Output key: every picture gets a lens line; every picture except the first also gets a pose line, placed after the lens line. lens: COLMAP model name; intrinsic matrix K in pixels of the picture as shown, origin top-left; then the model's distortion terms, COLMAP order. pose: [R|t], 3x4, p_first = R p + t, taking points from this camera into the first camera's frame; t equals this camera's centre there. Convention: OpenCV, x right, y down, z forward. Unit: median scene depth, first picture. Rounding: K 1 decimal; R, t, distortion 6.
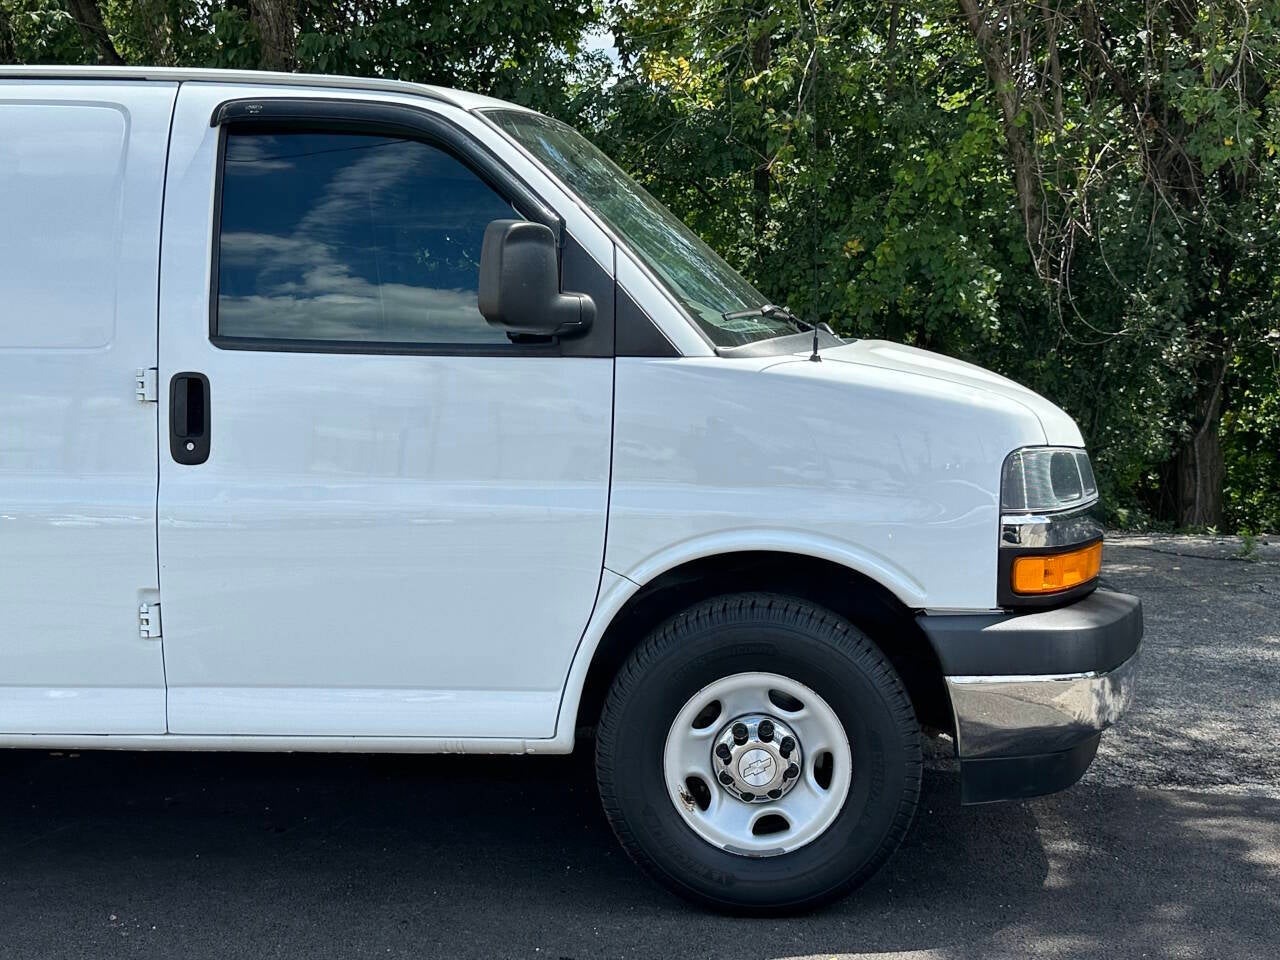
lens RADIAL K [[1576.4, 0, 640.0], [0, 1576.4, 480.0], [0, 0, 1]] dist [0.207726, -0.472896]
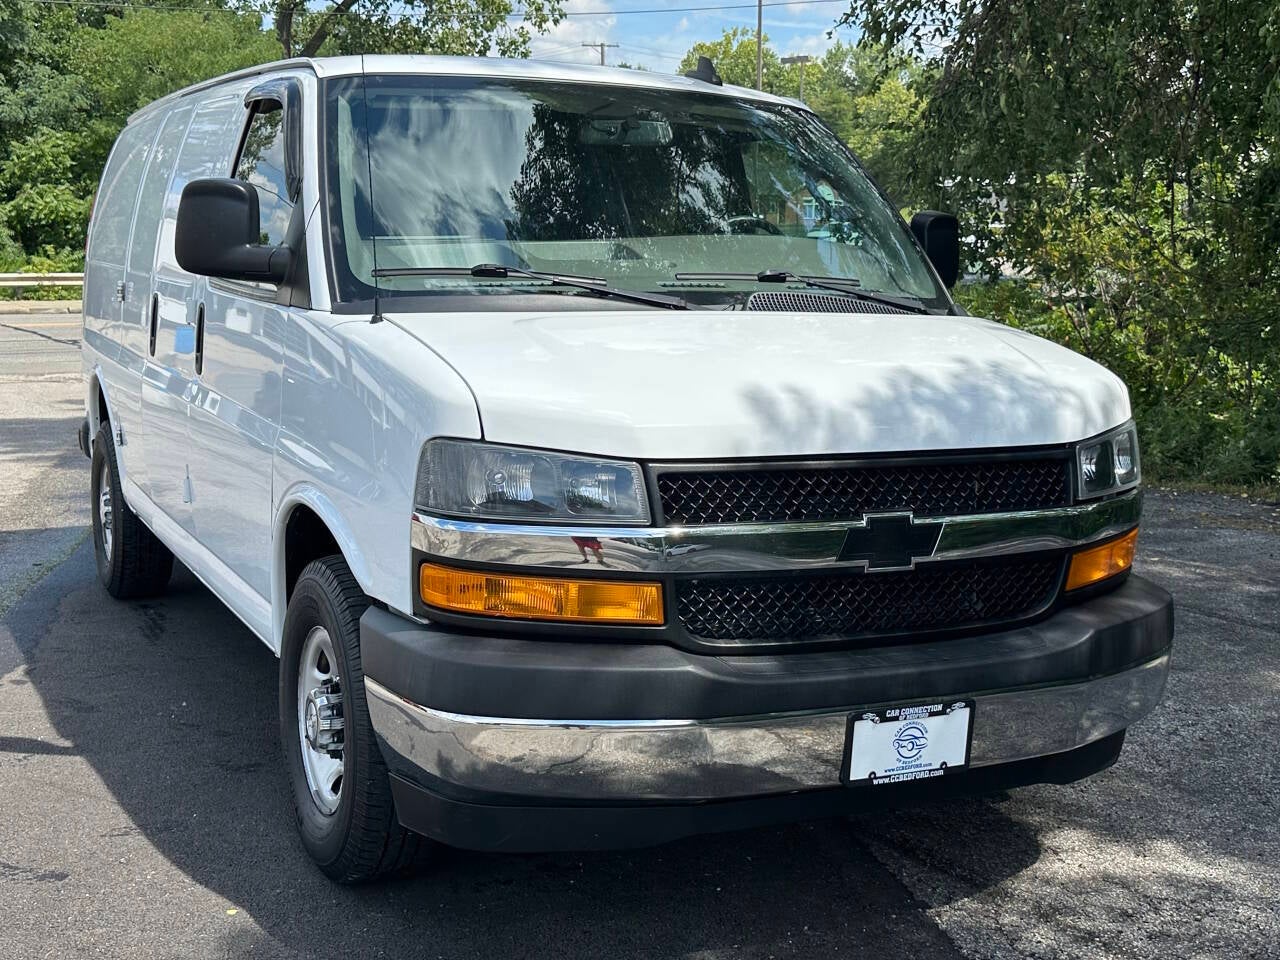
lens RADIAL K [[1576.4, 0, 640.0], [0, 1576.4, 480.0], [0, 0, 1]] dist [0.207726, -0.472896]
pose [[0.496667, 0.143233, -0.856041, 1.019072], [-0.120447, 0.988120, 0.095451, -0.091584], [0.859543, 0.055701, 0.508019, 0.652951]]
